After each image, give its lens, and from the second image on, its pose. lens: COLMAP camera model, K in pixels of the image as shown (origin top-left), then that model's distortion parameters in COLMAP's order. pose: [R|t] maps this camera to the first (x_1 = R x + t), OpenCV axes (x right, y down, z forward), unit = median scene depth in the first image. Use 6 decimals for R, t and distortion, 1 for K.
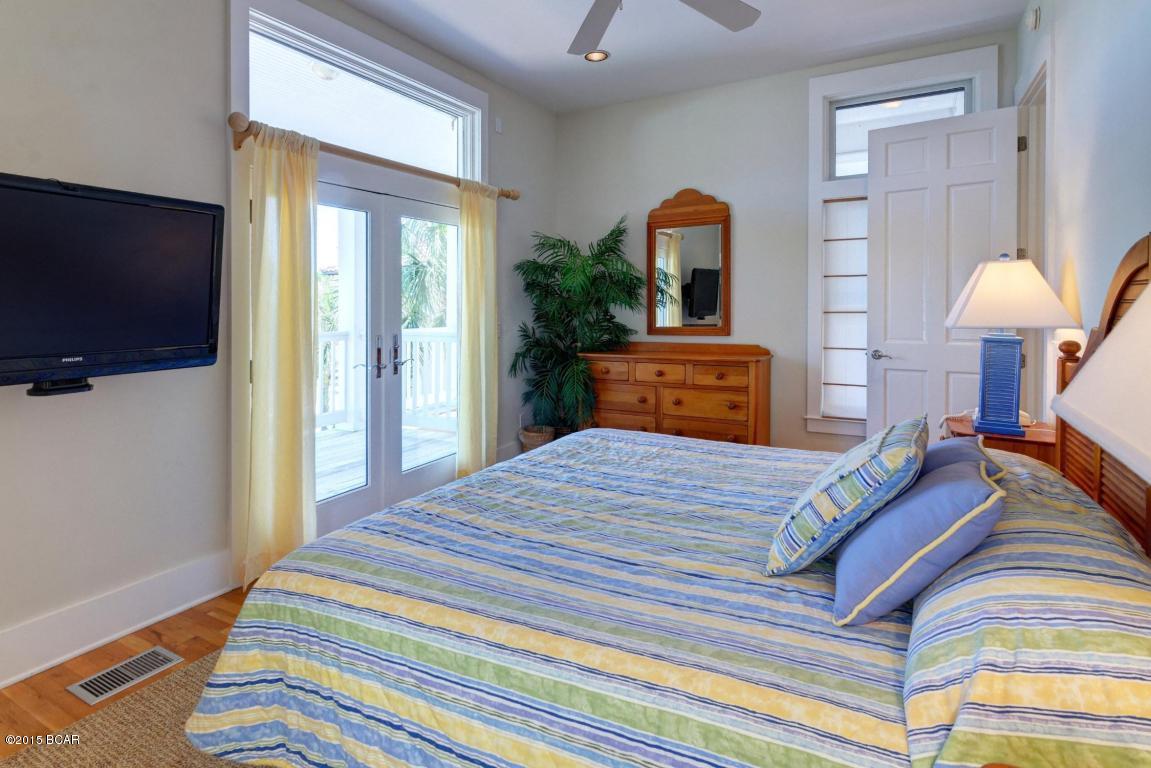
lens RADIAL K [[586.8, 0, 574.2], [0, 586.8, 307.7], [0, 0, 1]] dist [0.003660, 0.000349]
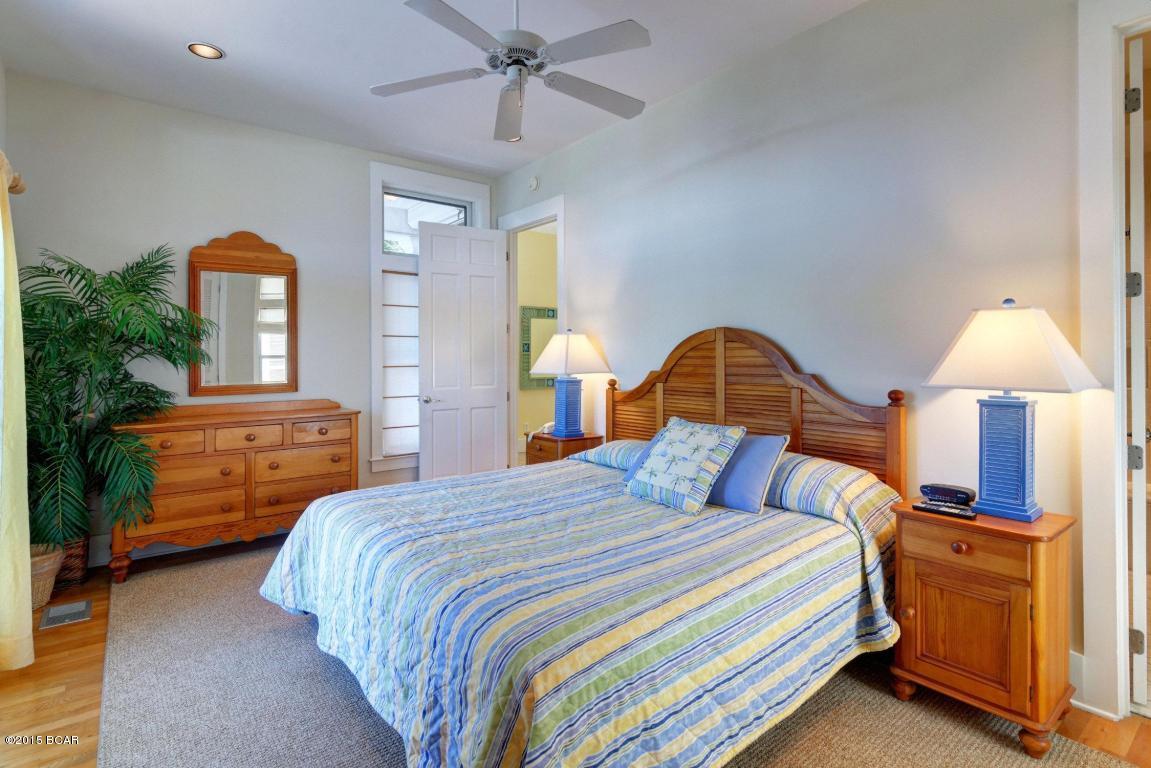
lens RADIAL K [[567.1, 0, 554.8], [0, 567.1, 359.5], [0, 0, 1]] dist [-0.000217, 0.000035]
pose [[0.401912, 0.004189, 0.915669, -0.474279], [0.005608, 0.999960, -0.007036, 0.003272], [-0.915661, 0.007963, 0.401872, 0.247757]]
